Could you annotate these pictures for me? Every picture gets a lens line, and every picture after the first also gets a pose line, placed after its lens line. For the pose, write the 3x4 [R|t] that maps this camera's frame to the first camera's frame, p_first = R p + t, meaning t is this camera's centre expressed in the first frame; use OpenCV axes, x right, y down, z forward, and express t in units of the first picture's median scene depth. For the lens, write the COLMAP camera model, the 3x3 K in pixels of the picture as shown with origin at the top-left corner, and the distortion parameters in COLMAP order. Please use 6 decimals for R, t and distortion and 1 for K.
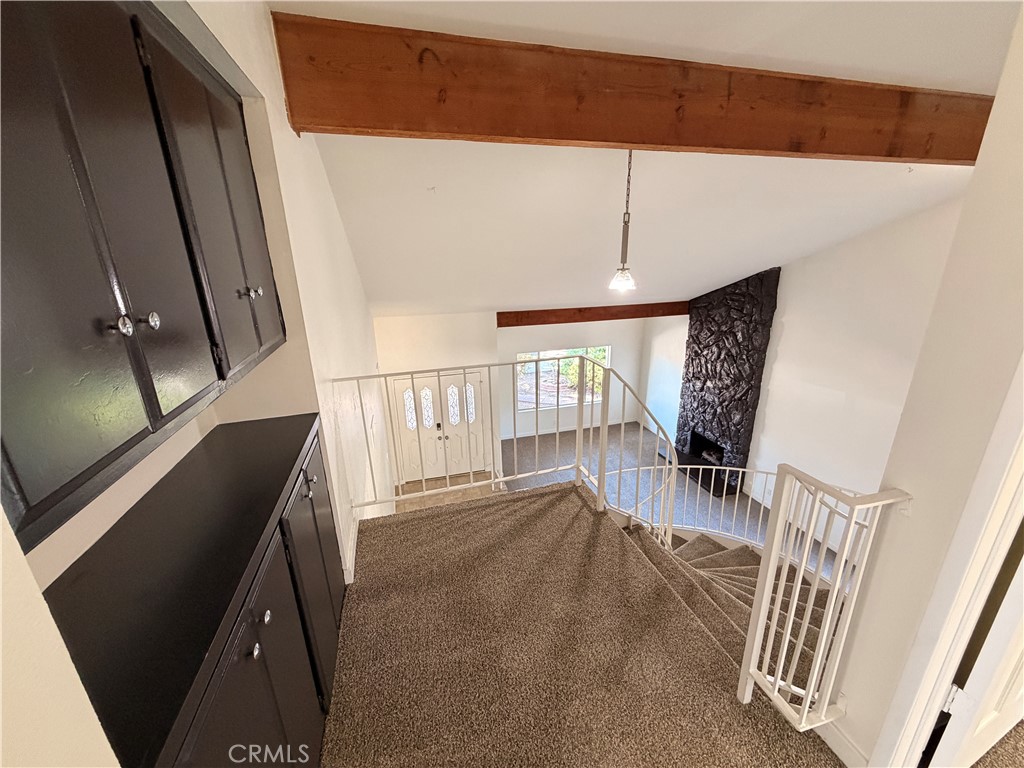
lens RADIAL K [[412.6, 0, 512.0], [0, 412.6, 384.0], [0, 0, 1]] dist [-0.000681, -0.000085]
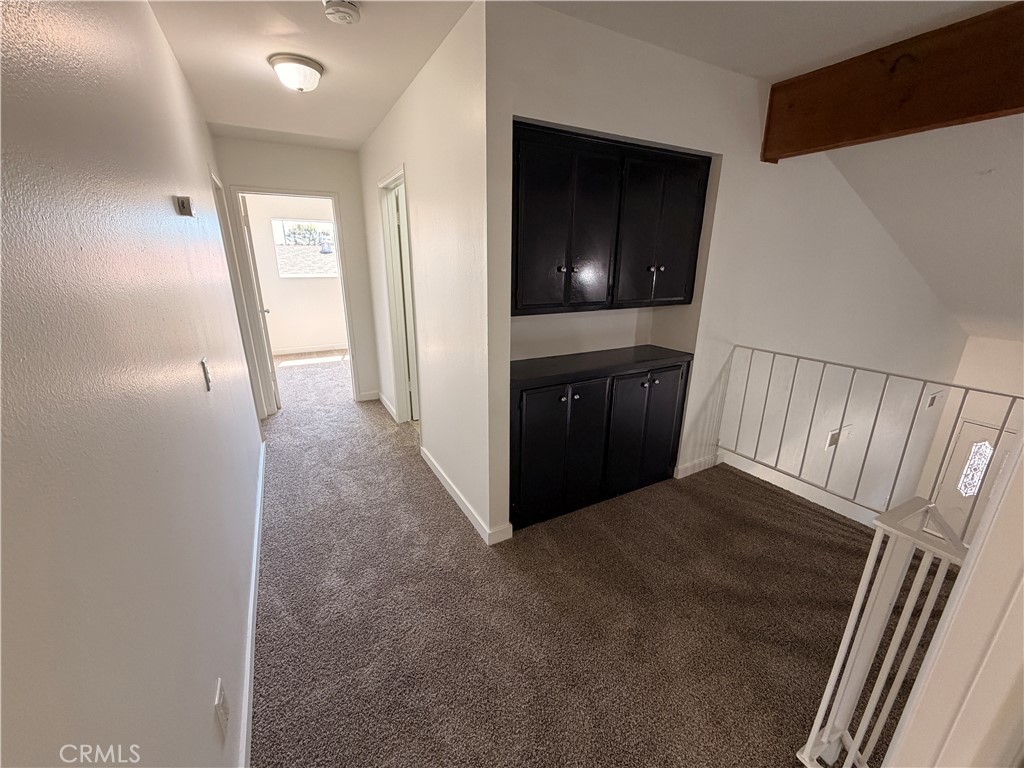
lens RADIAL K [[407.6, 0, 508.6], [0, 407.6, 383.5], [0, 0, 1]] dist [-0.000009, 0.000080]
pose [[0.213103, 0.316001, -0.924517, 0.758164], [-0.299547, 0.921814, 0.246031, 0.002268], [0.929978, 0.224506, 0.291098, -0.045765]]
